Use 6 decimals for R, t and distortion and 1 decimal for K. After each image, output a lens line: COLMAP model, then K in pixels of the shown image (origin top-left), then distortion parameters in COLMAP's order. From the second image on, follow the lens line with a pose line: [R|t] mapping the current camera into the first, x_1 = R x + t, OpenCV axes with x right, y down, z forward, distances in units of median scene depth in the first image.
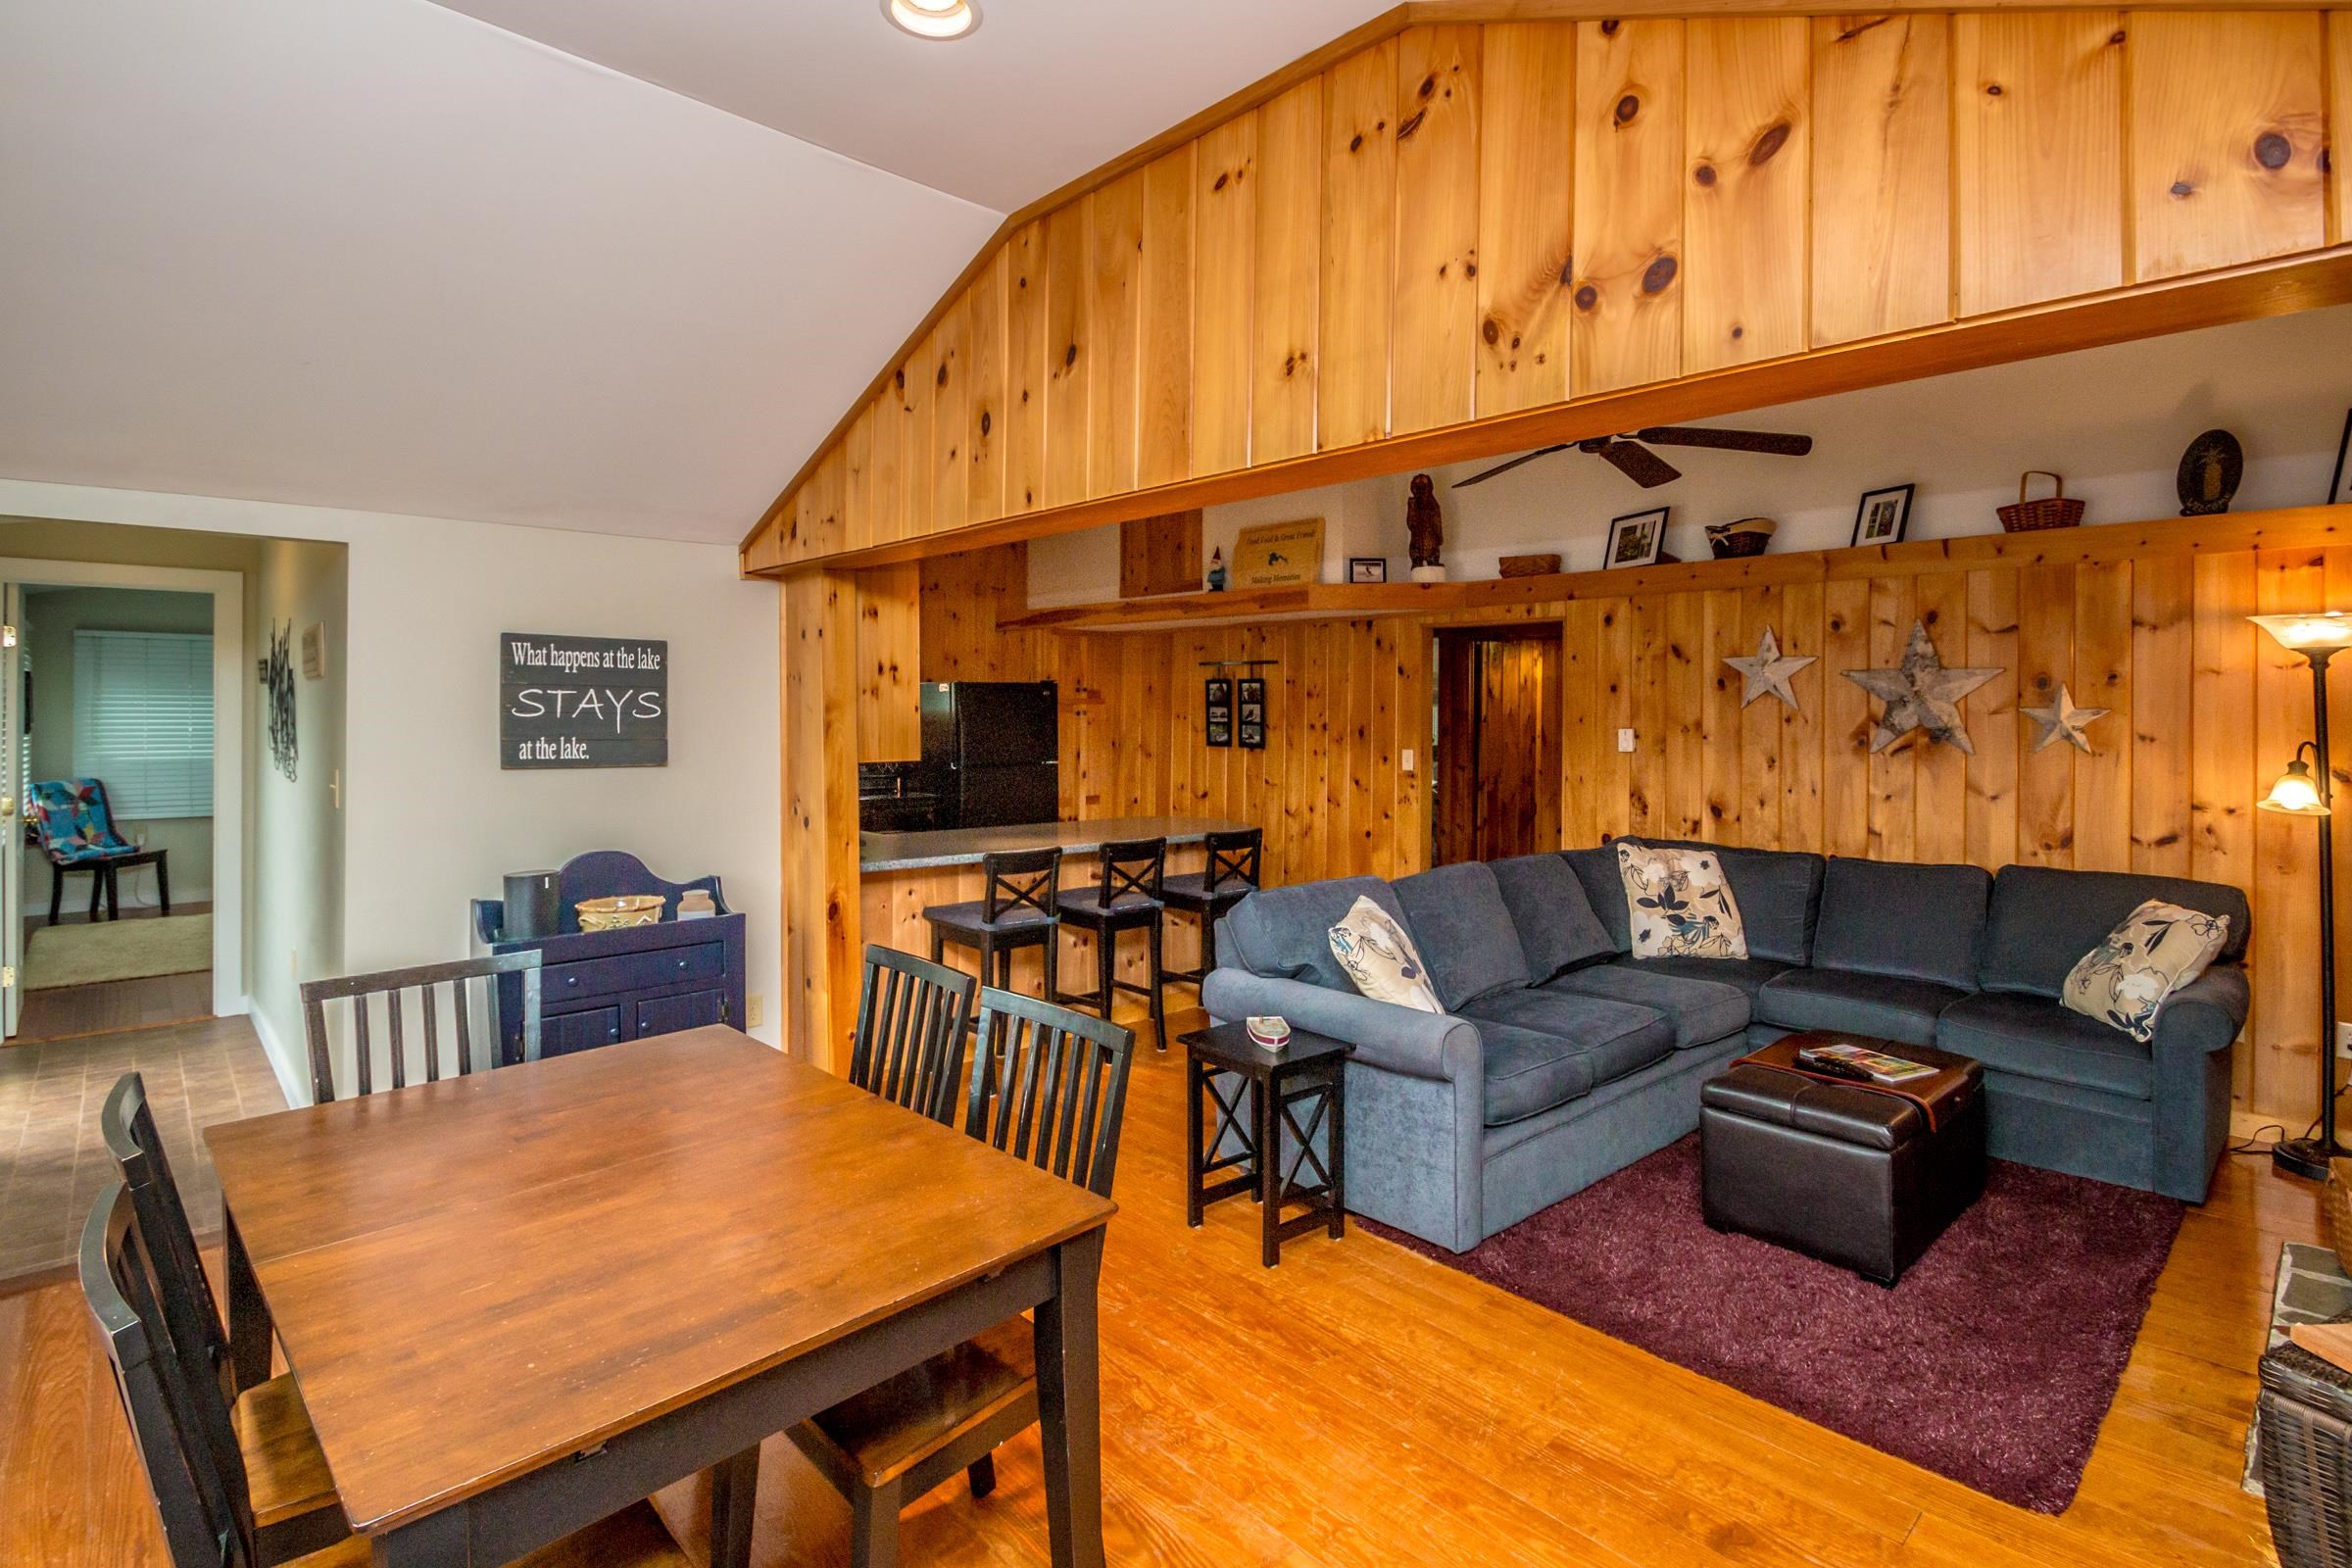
lens RADIAL K [[1133.6, 0, 1167.3], [0, 1133.6, 719.5], [0, 0, 1]] dist [0.010118, -0.011291]
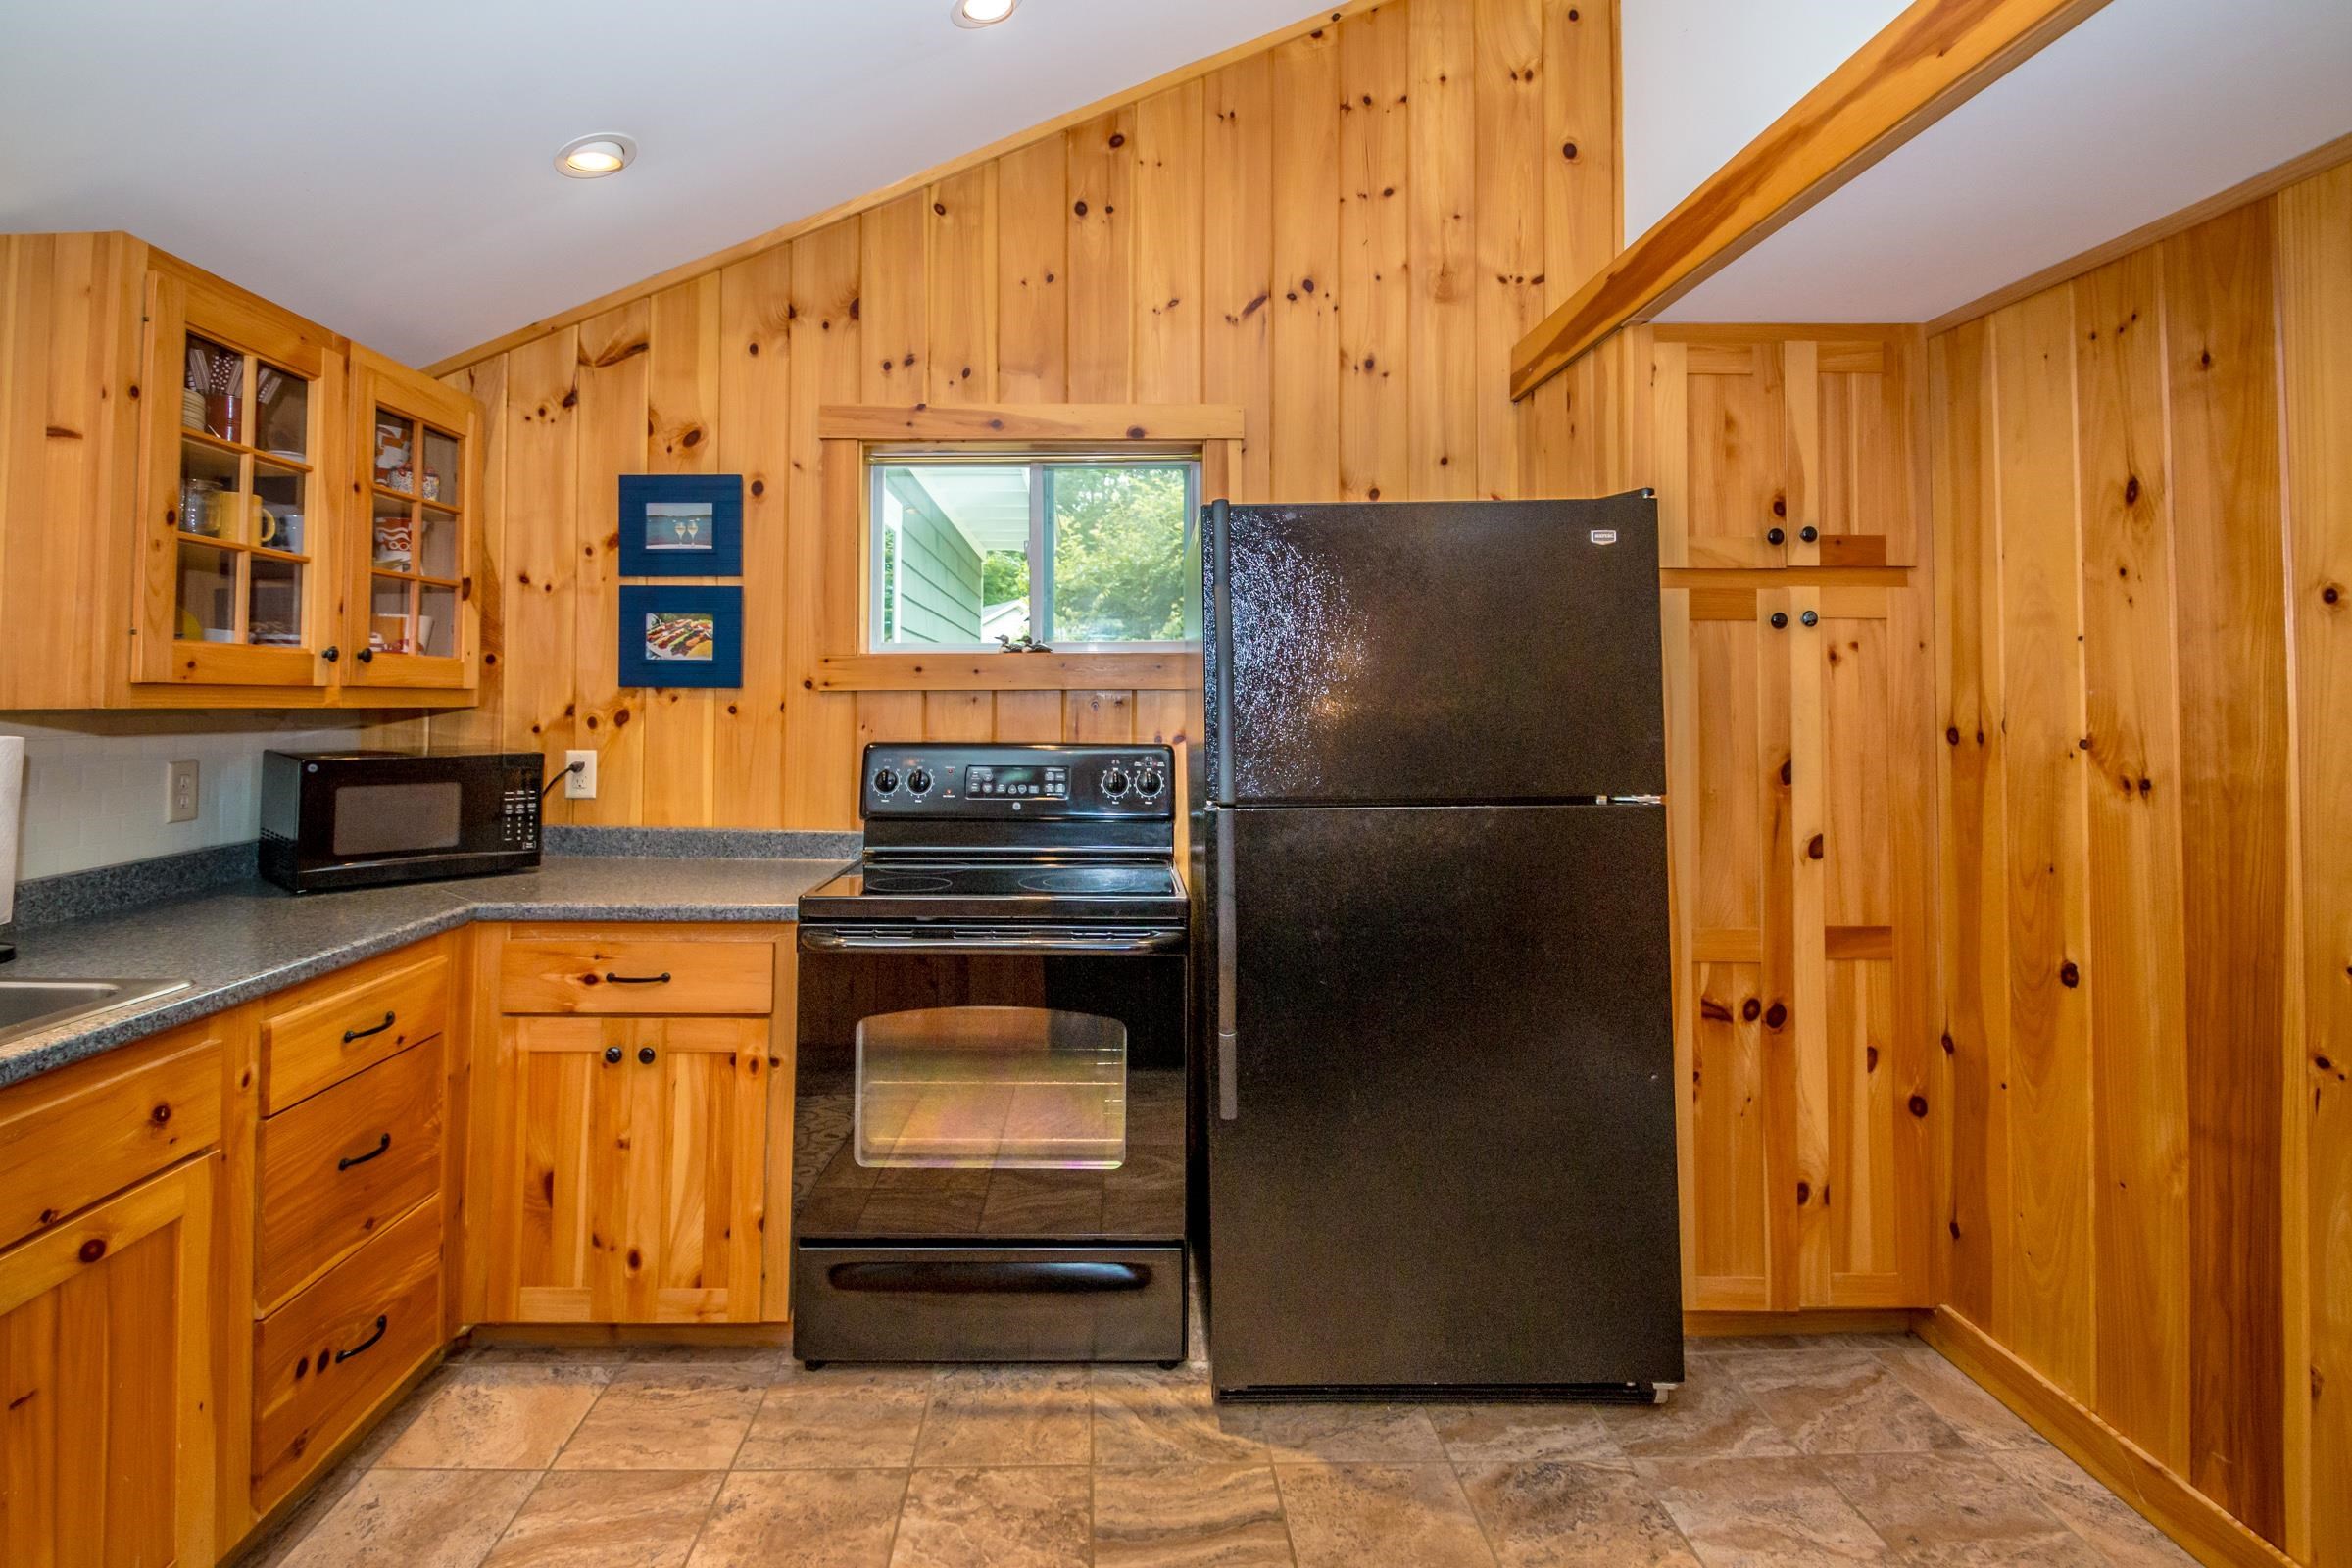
lens RADIAL K [[1133.6, 0, 1125.4], [0, 1133.6, 660.4], [0, 0, 1]] dist [0.010118, -0.011291]
pose [[0.751921, -0.031274, -0.658510, -0.024271], [0.000610, 0.998907, -0.046744, 0.025491], [0.659252, 0.034746, 0.751118, 1.034168]]
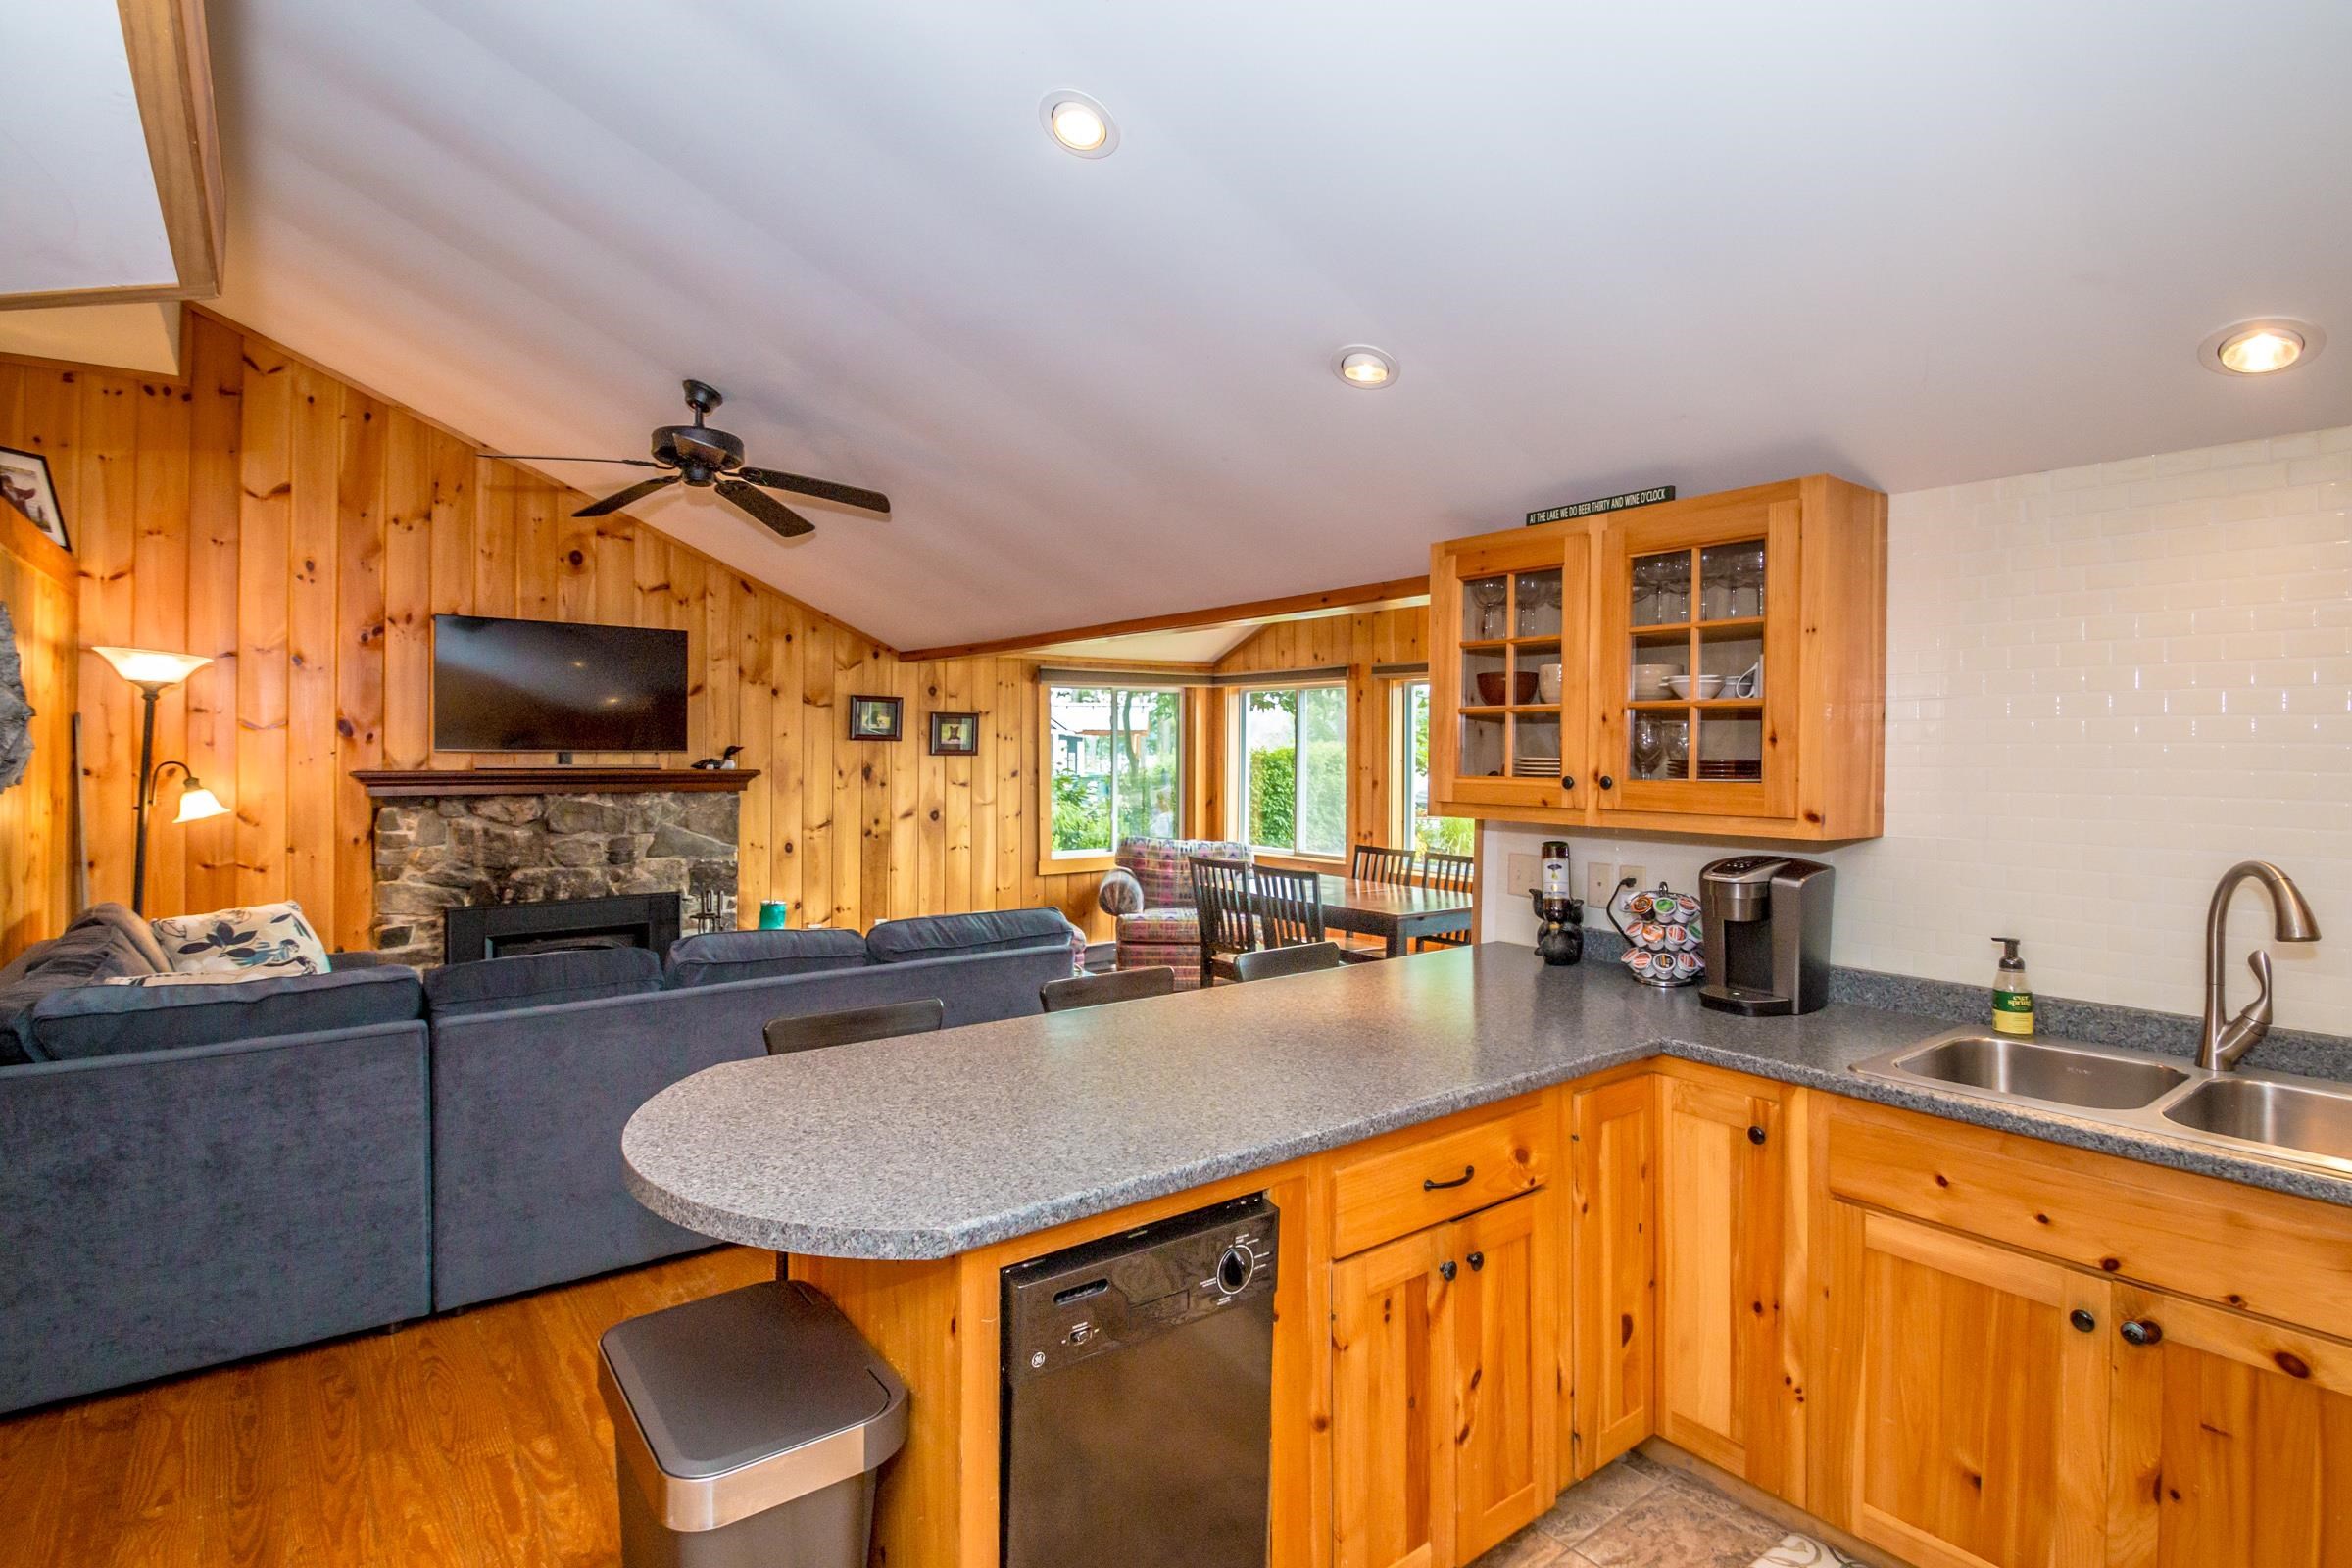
lens RADIAL K [[1191.6, 0, 1188.1], [0, 1191.6, 750.6], [0, 0, 1]] dist [0.013135, -0.013439]
pose [[-0.995892, -0.010579, 0.089934, -0.107856], [-0.009782, 0.999909, 0.009297, -0.010077], [-0.090024, 0.008379, -0.995904, 1.384380]]
